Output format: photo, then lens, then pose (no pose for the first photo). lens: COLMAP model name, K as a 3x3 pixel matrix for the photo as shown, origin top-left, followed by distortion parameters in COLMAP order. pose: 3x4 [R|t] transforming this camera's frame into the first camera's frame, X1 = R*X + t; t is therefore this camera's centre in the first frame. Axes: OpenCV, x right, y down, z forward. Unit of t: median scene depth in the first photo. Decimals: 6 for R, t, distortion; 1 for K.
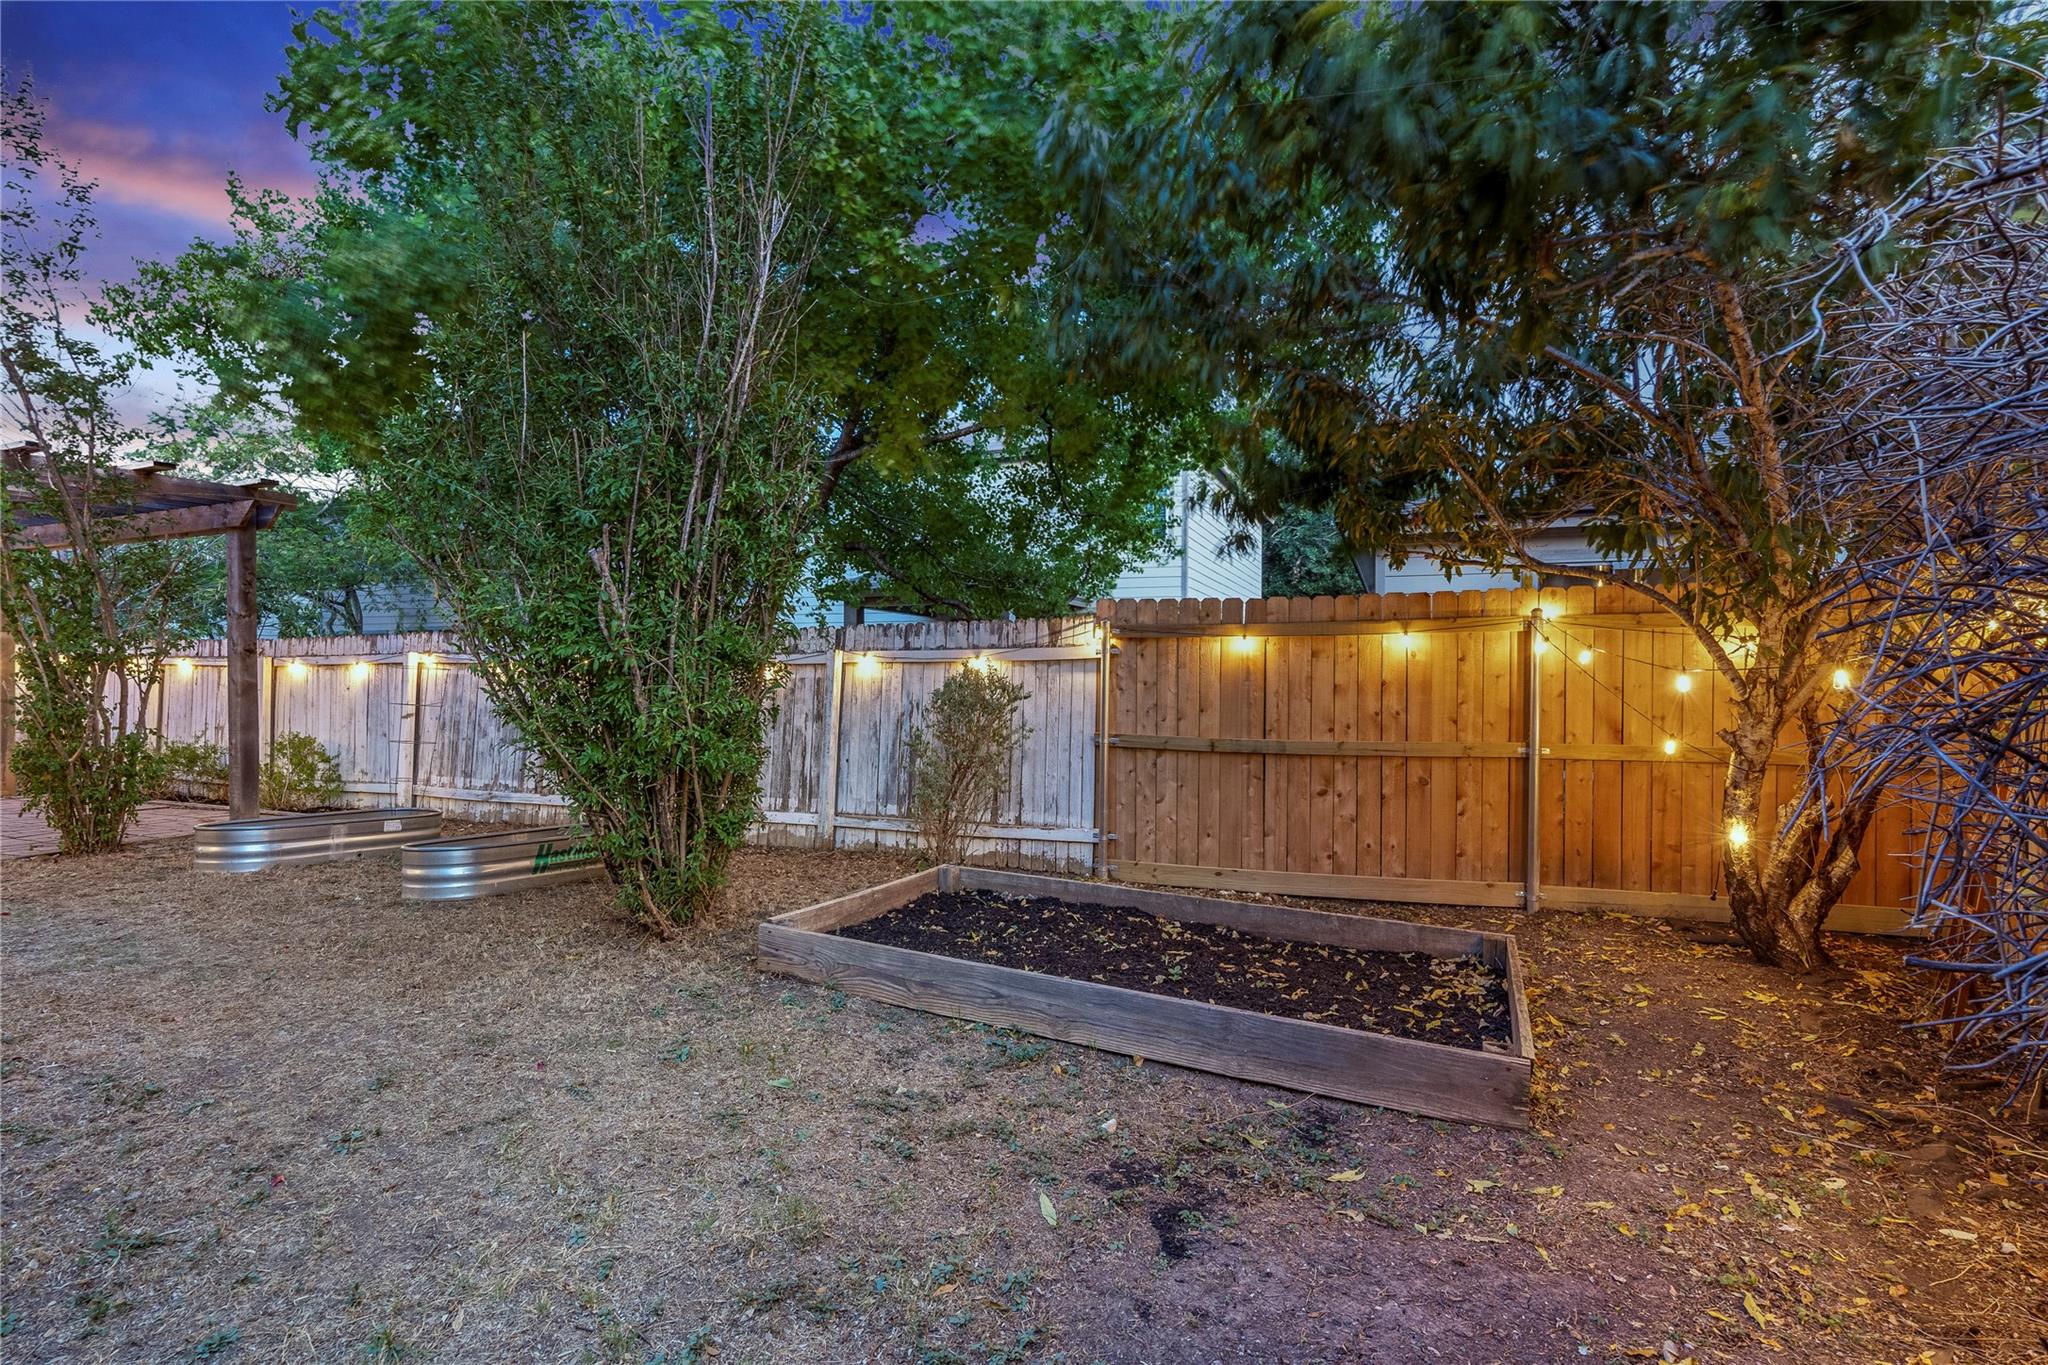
lens RADIAL K [[959.1, 0, 1018.0], [0, 959.1, 687.0], [0, 0, 1]] dist [0.000402, 0.001292]
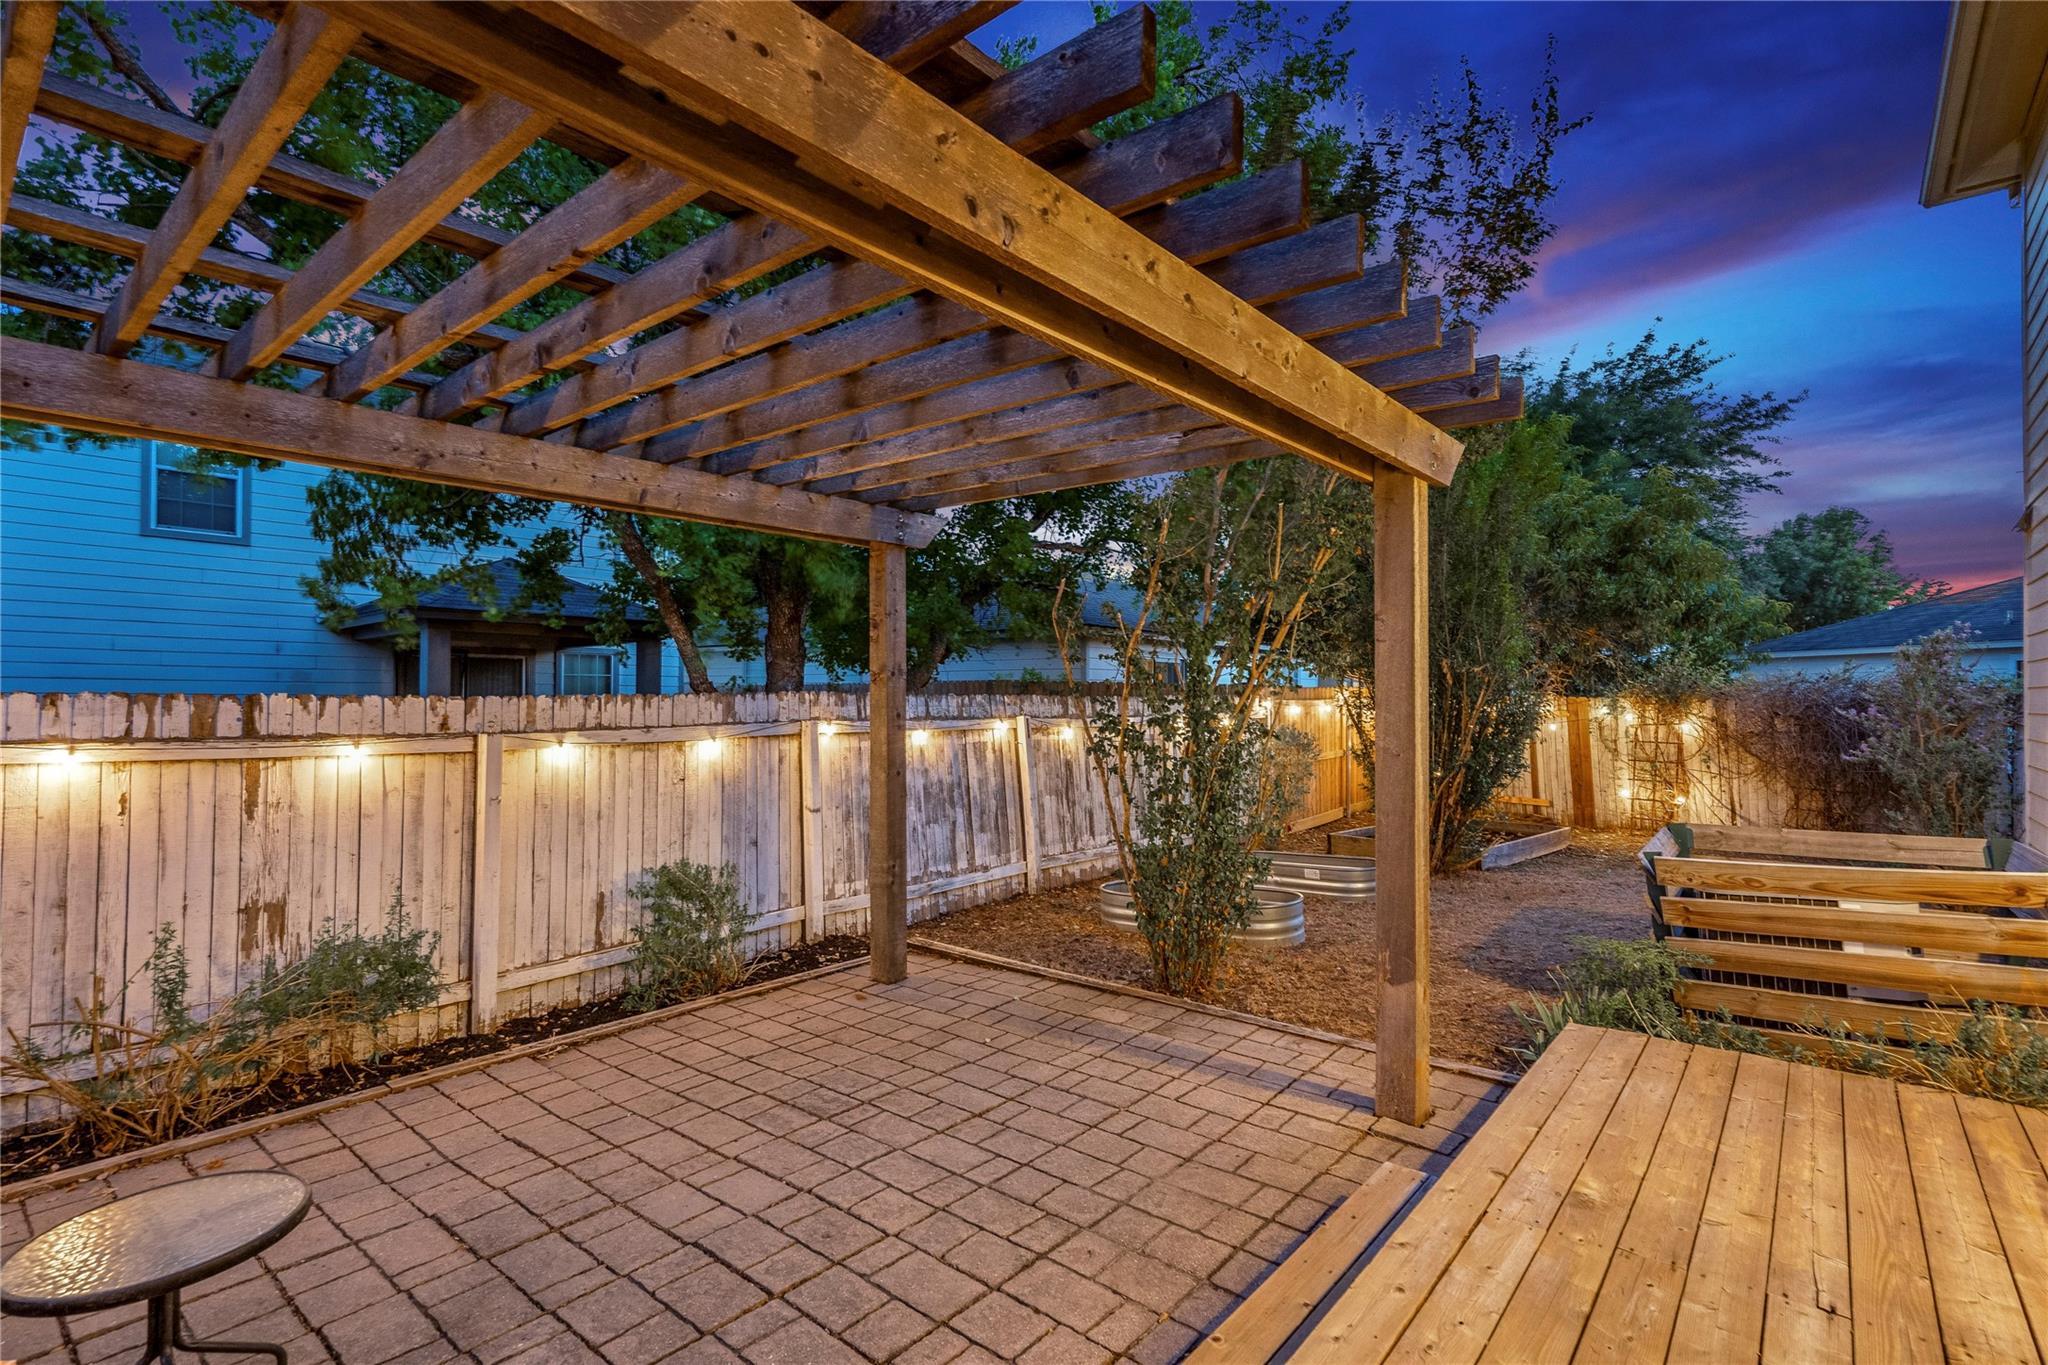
lens RADIAL K [[959.1, 0, 1018.0], [0, 959.1, 687.0], [0, 0, 1]] dist [0.000402, 0.001292]
pose [[0.307815, 0.007094, 0.951420, -2.291564], [0.009208, 0.999903, -0.010434, -0.093203], [-0.951402, 0.011972, 0.307720, 1.141408]]
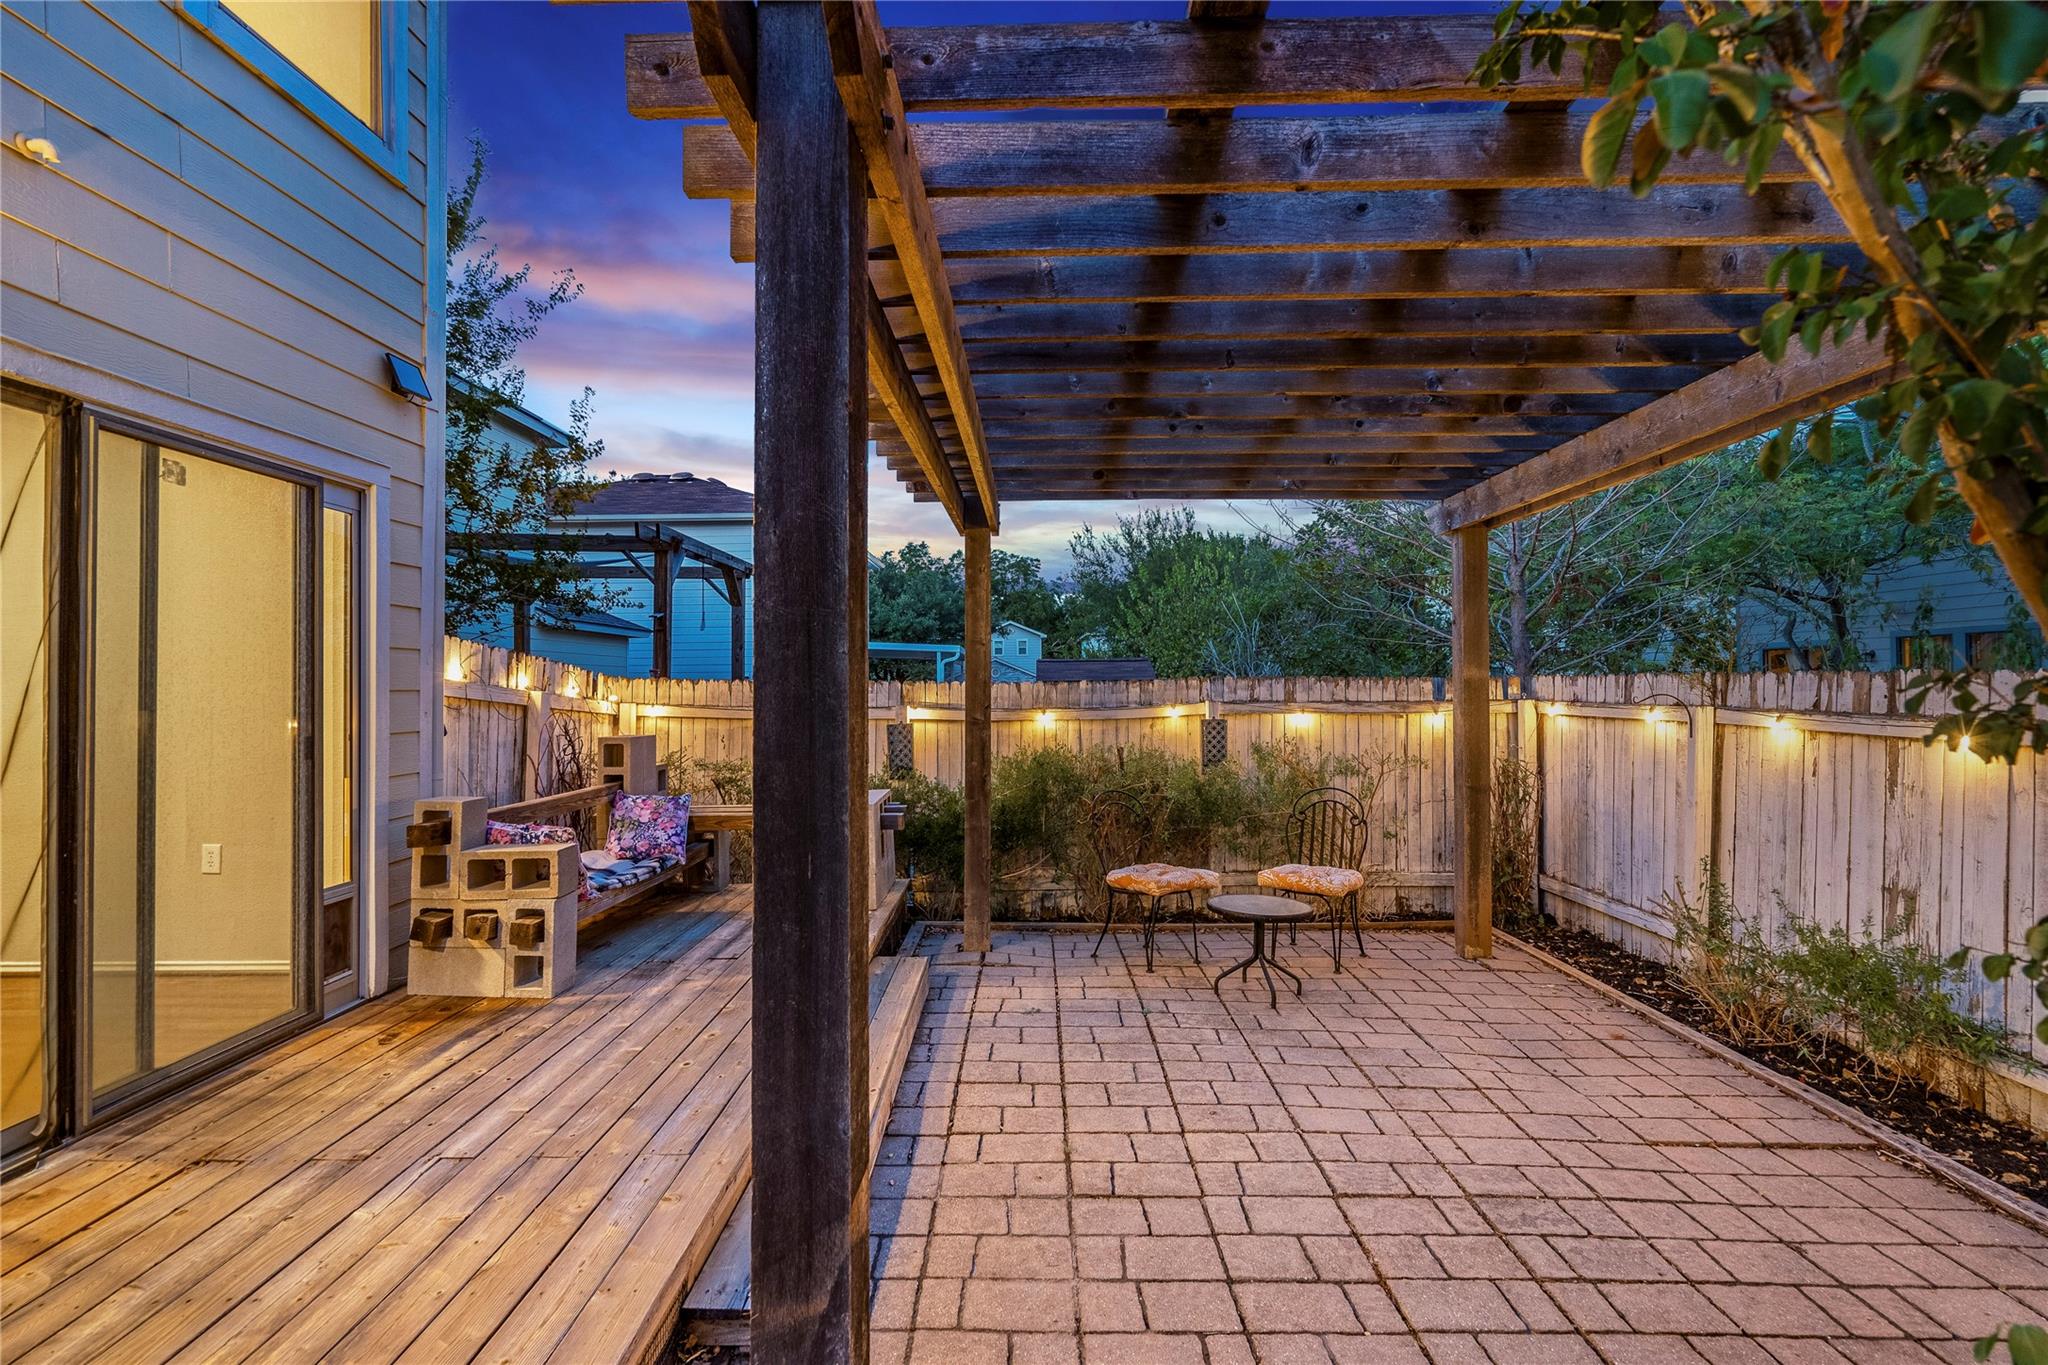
lens RADIAL K [[958.2, 0, 1017.4], [0, 958.2, 673.8], [0, 0, 1]] dist [0.001042, 0.000872]
pose [[0.374507, -0.016358, -0.927080, -1.220239], [-0.007819, 0.999753, -0.020798, -0.076499], [0.927191, 0.015038, 0.374287, 1.036291]]
